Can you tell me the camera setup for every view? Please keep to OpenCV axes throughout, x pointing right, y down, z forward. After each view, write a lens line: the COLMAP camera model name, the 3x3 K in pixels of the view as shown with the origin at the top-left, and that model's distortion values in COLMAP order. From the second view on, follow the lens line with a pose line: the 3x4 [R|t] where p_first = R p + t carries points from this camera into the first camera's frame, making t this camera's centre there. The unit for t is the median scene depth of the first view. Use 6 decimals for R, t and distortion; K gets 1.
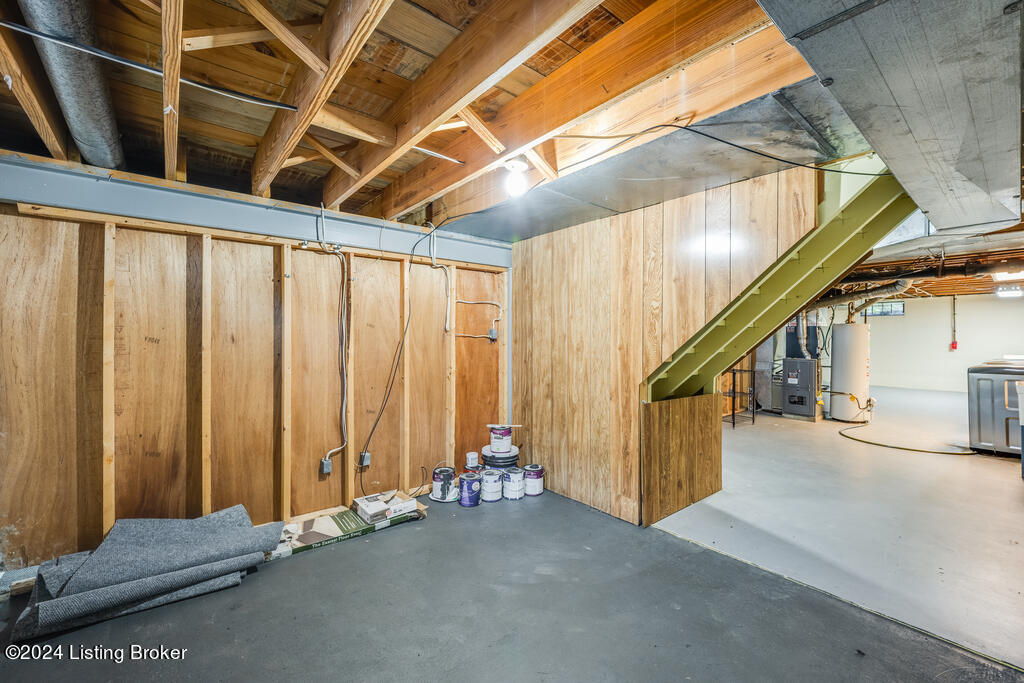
lens RADIAL K [[419.9, 0, 514.7], [0, 419.9, 337.5], [0, 0, 1]] dist [-0.001319, -0.000044]
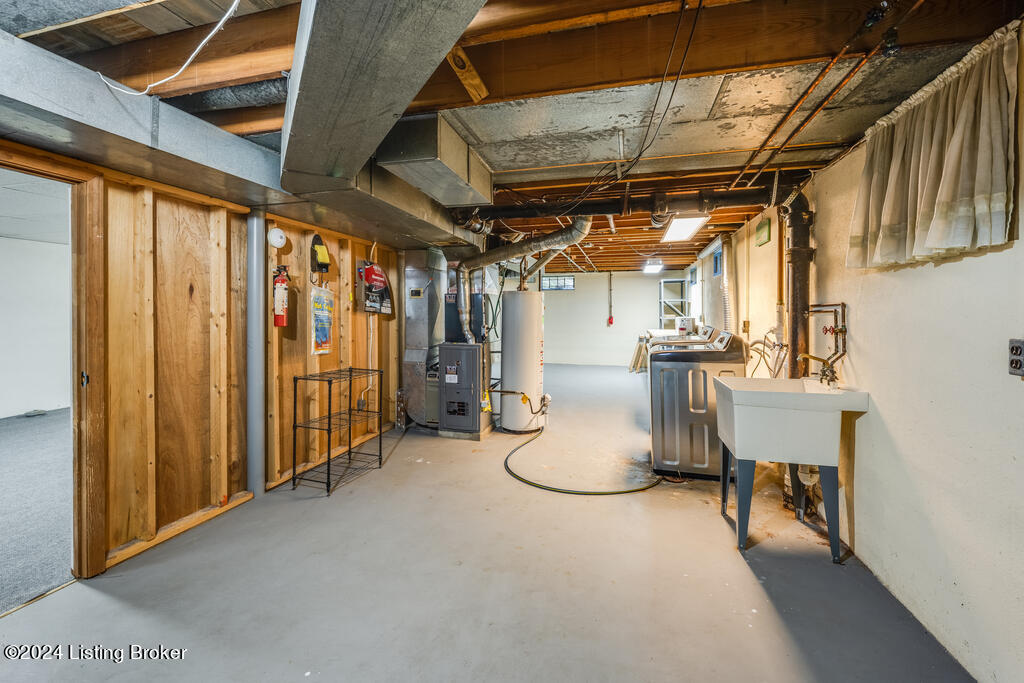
lens RADIAL K [[419.9, 0, 515.4], [0, 419.9, 315.4], [0, 0, 1]] dist [-0.001319, -0.000044]
pose [[0.814669, -0.003421, 0.579916, 0.373067], [0.003447, 0.999994, 0.001056, 0.006246], [-0.579915, 0.001139, 0.814676, 0.423053]]
